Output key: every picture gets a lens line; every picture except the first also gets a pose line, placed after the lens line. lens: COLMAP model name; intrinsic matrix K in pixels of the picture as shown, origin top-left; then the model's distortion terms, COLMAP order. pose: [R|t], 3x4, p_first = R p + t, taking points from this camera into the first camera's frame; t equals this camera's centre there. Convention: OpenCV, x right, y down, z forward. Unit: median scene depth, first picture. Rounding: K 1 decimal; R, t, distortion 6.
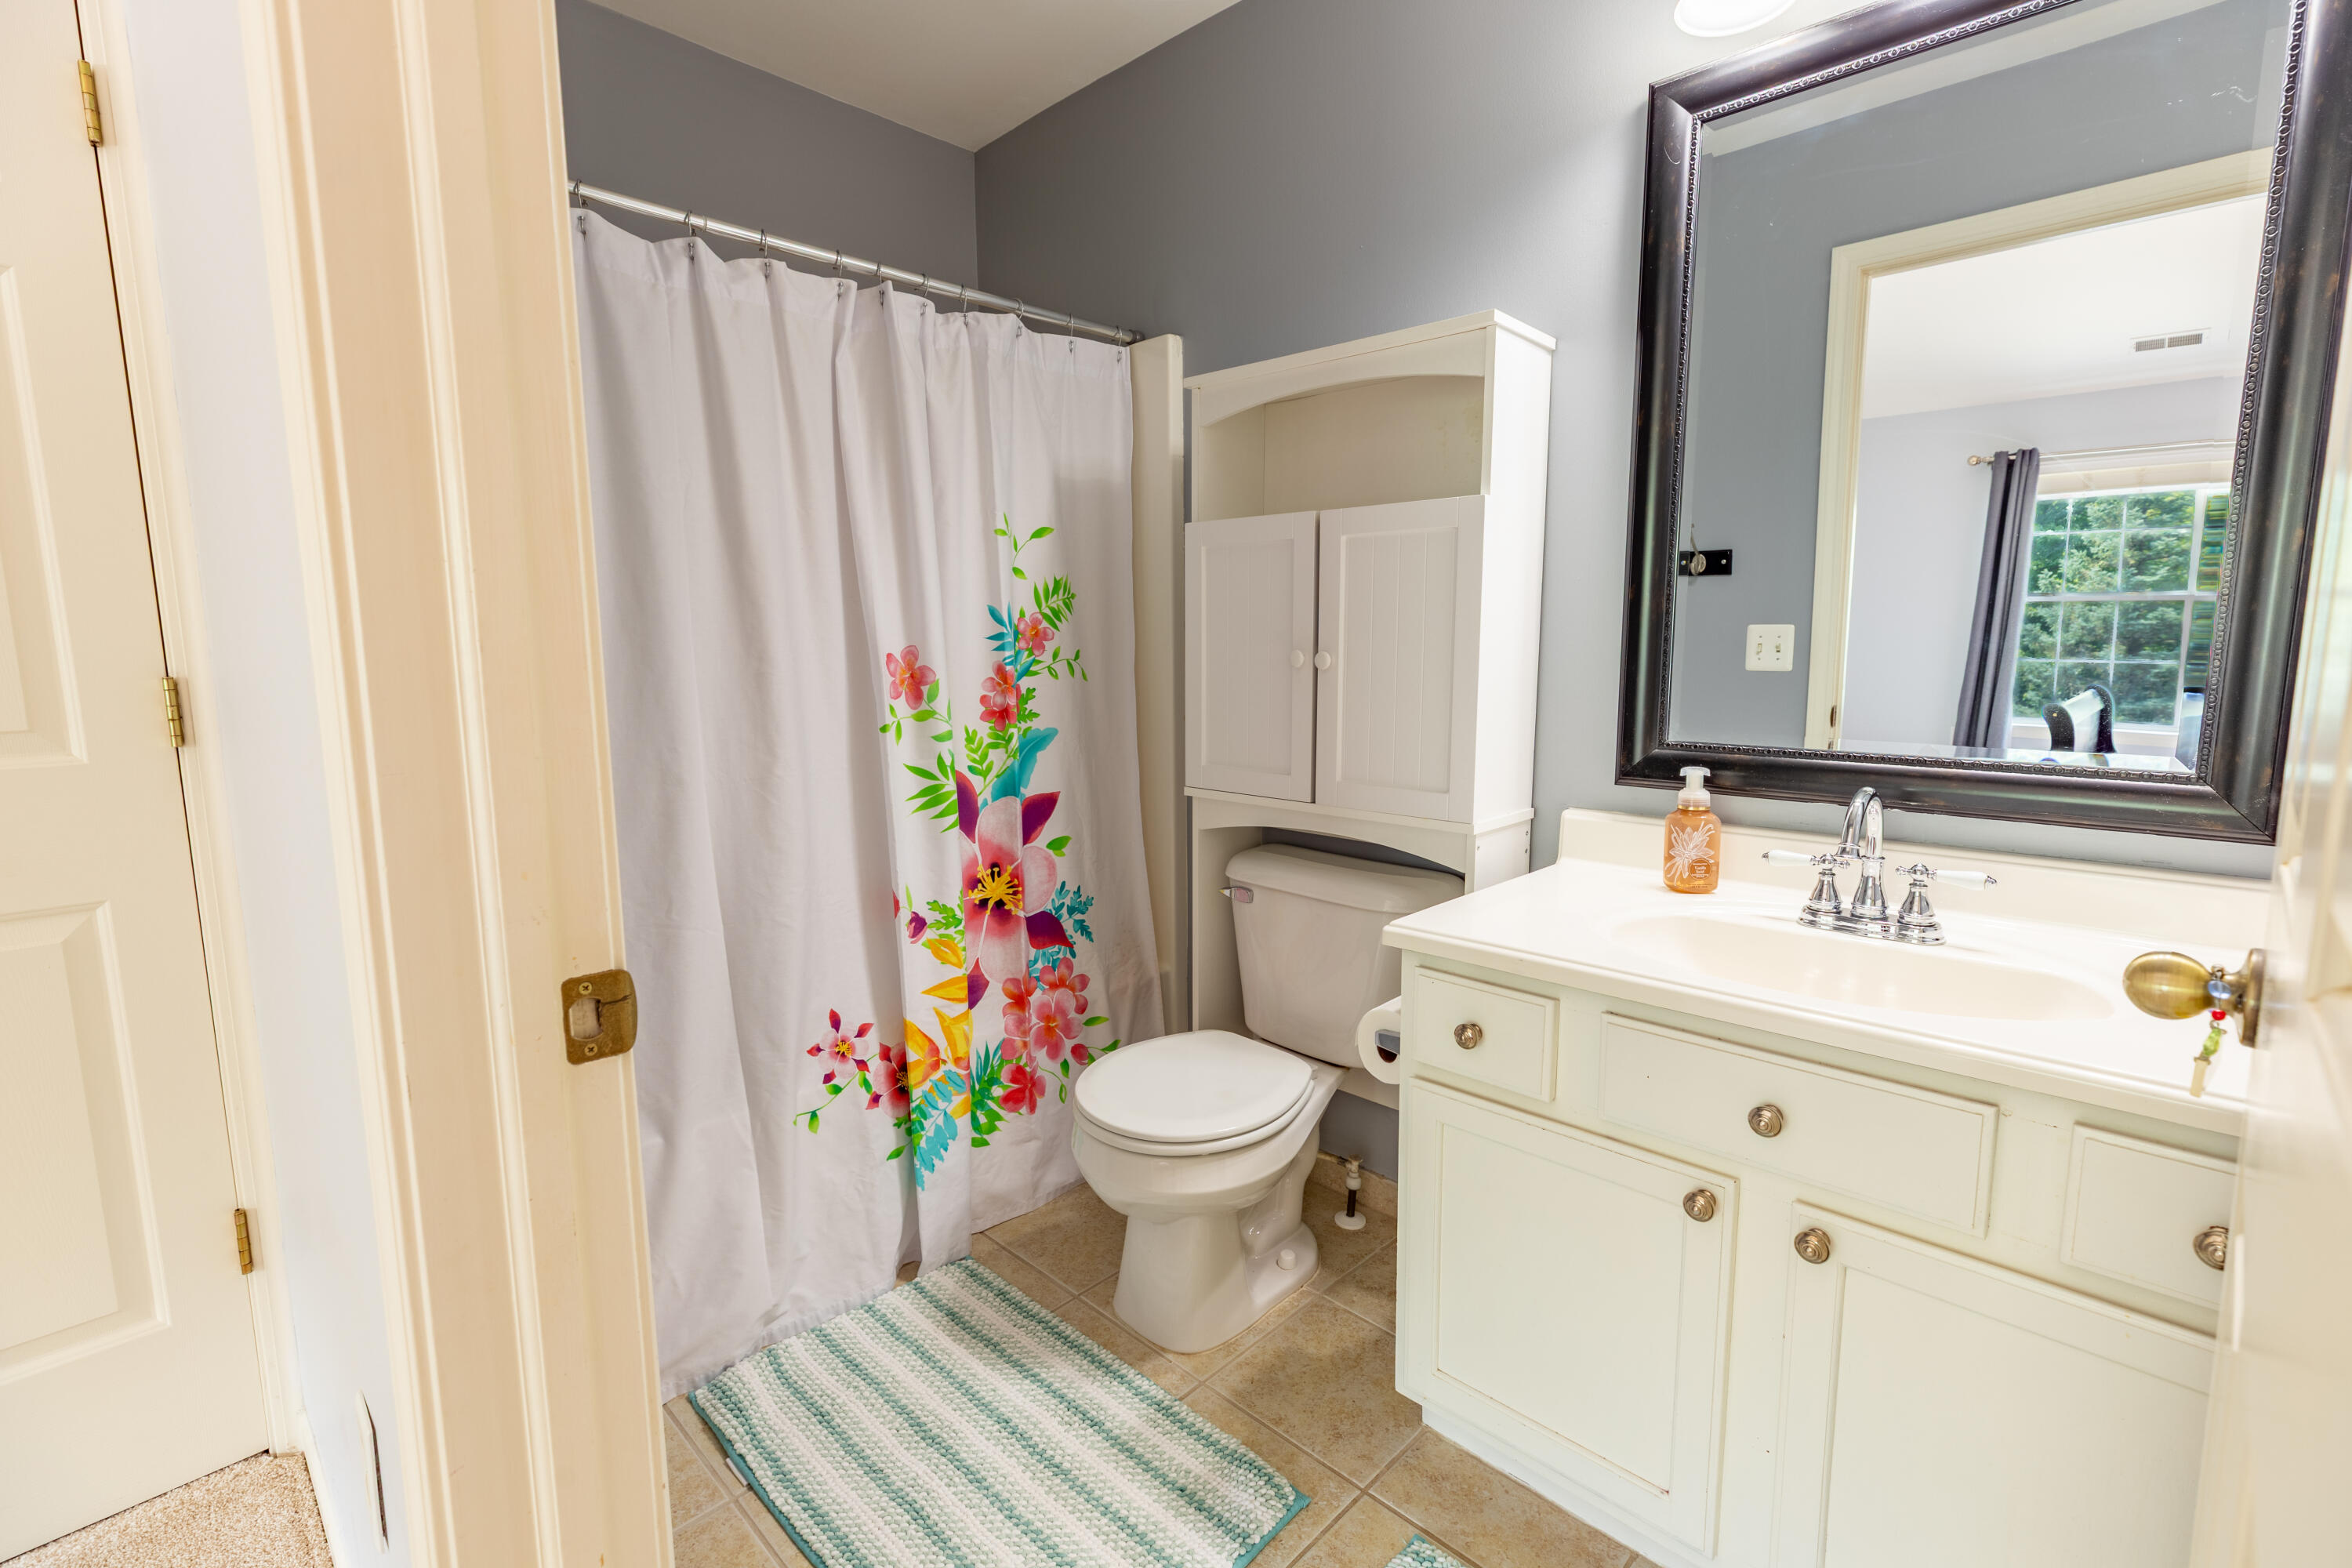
lens RADIAL K [[1060.7, 0, 1164.4], [0, 1060.7, 783.3], [0, 0, 1]] dist [0.005175, 0.000762]
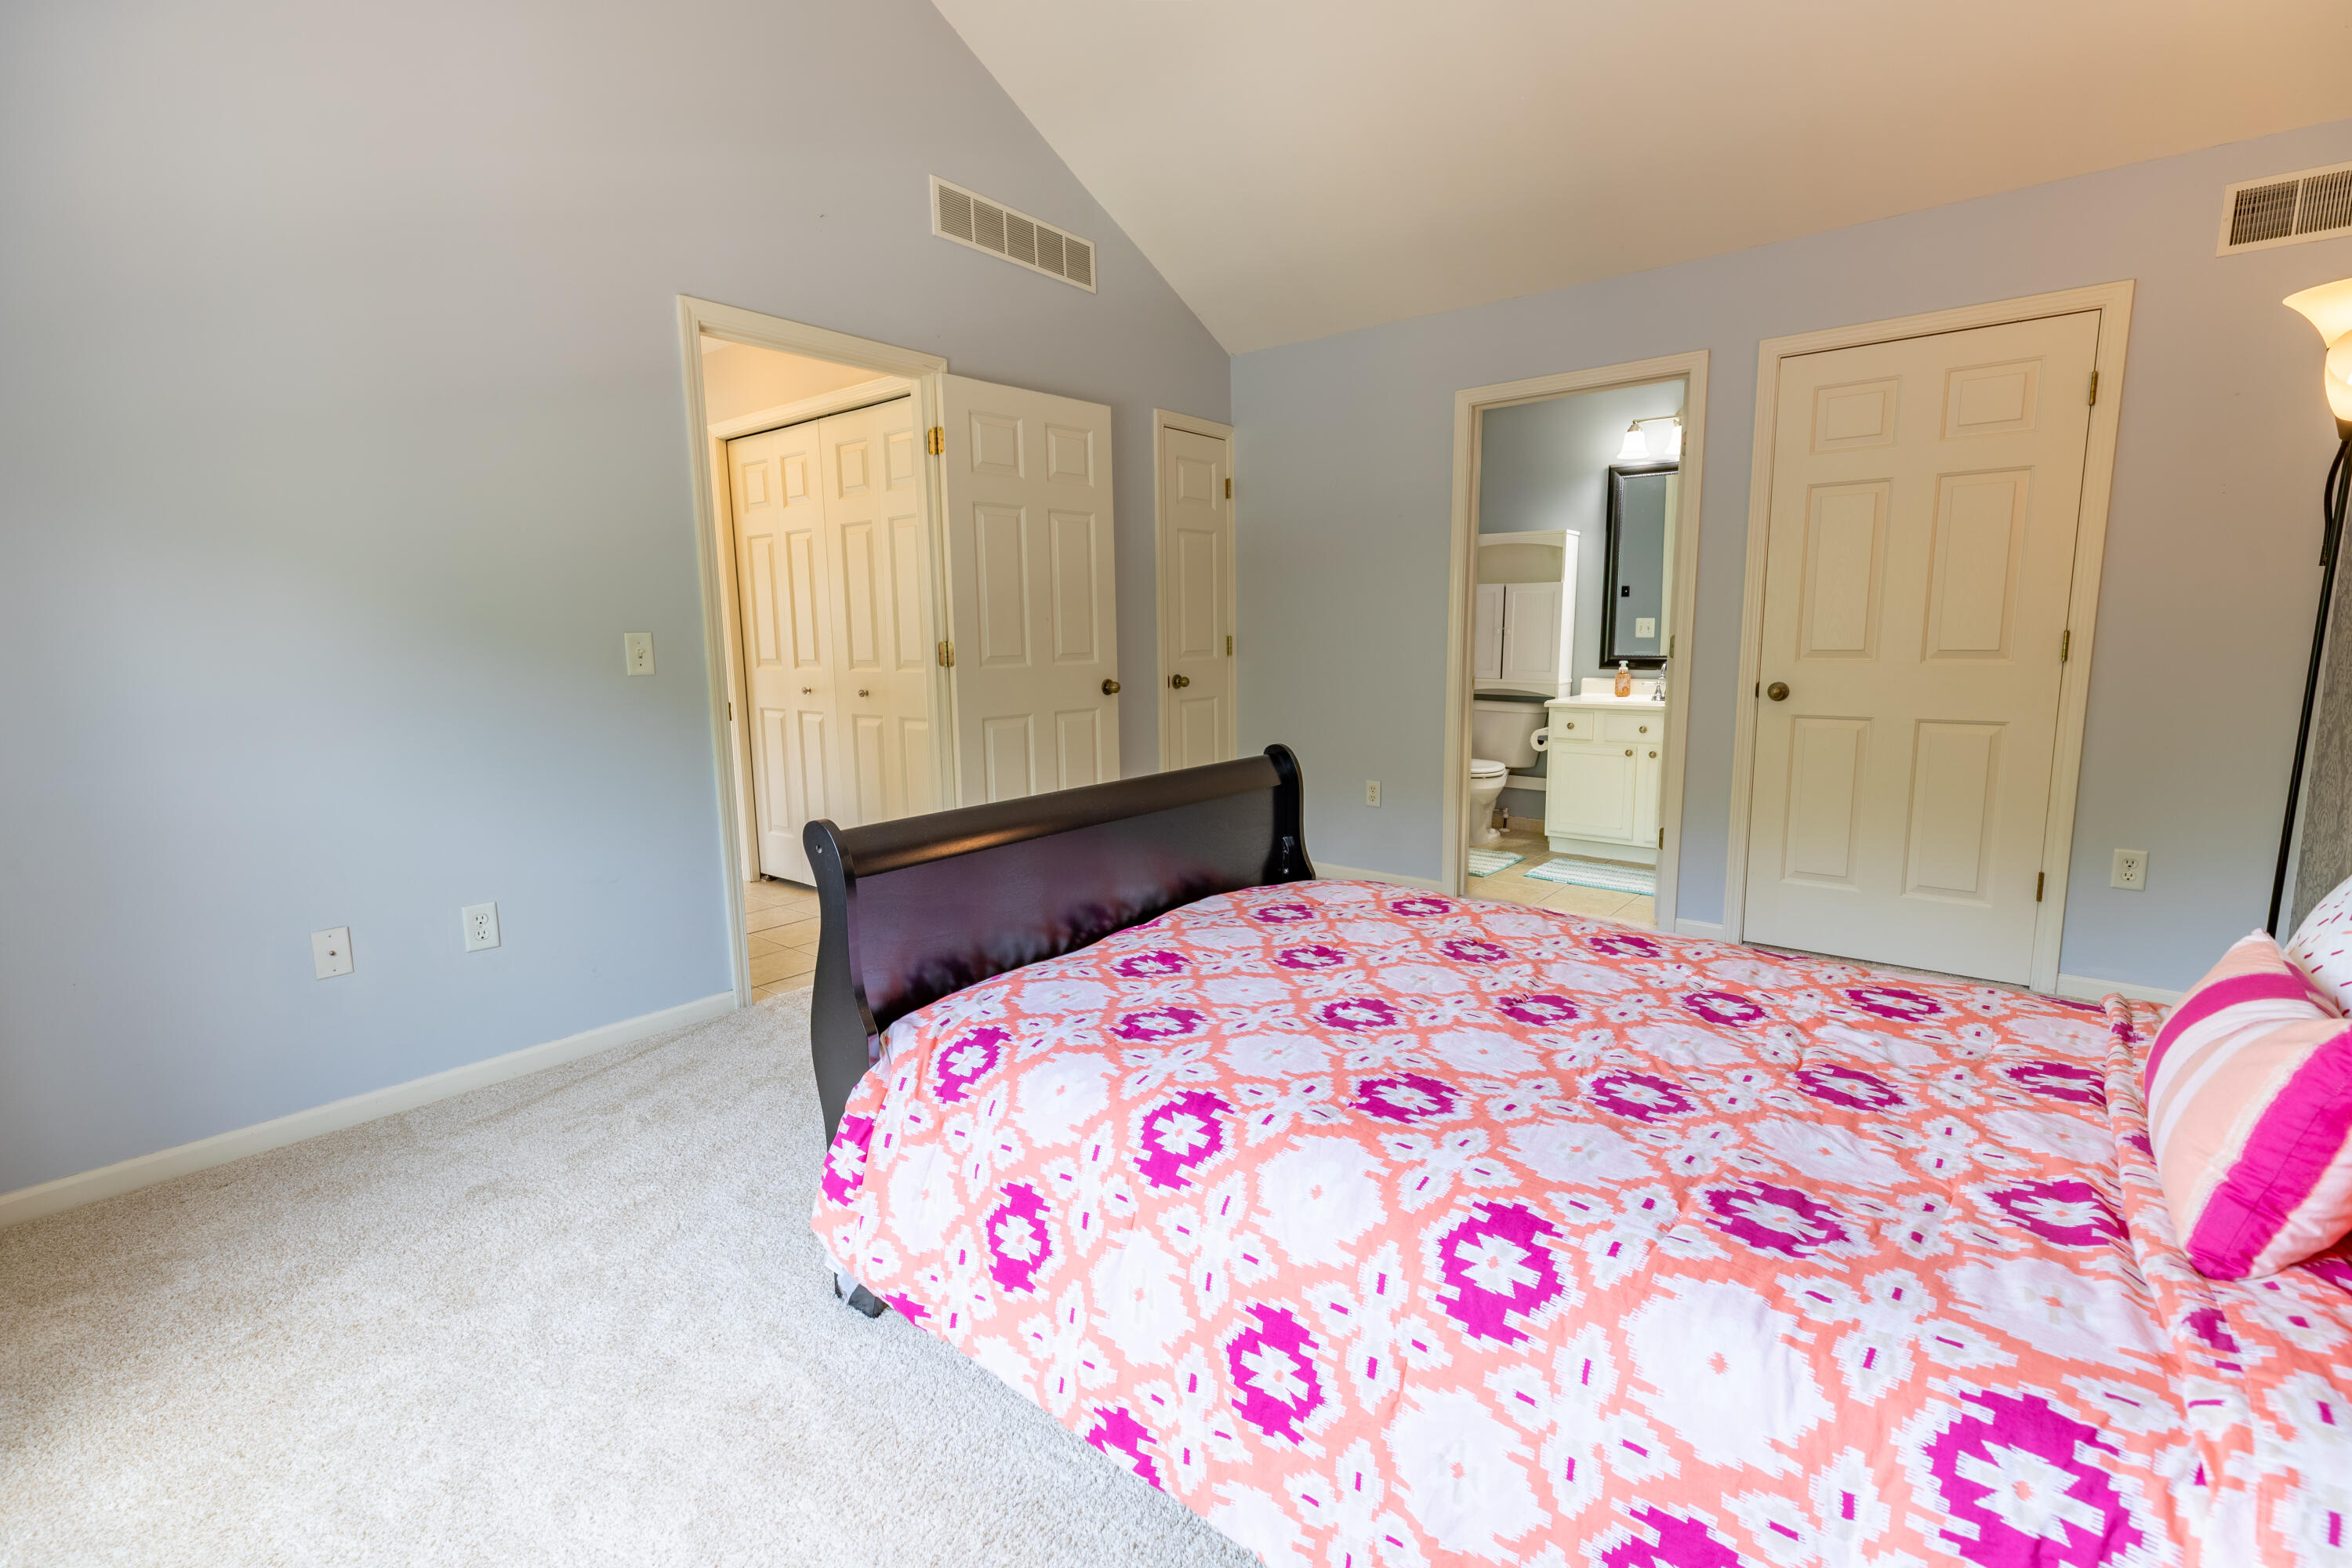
lens RADIAL K [[1060.7, 0, 1182.1], [0, 1060.7, 788.2], [0, 0, 1]] dist [0.005175, 0.000762]
pose [[0.994828, -0.019799, 0.099630, -1.266824], [0.018100, 0.999675, 0.017927, 0.305826], [-0.099953, -0.016031, 0.994863, -2.275152]]
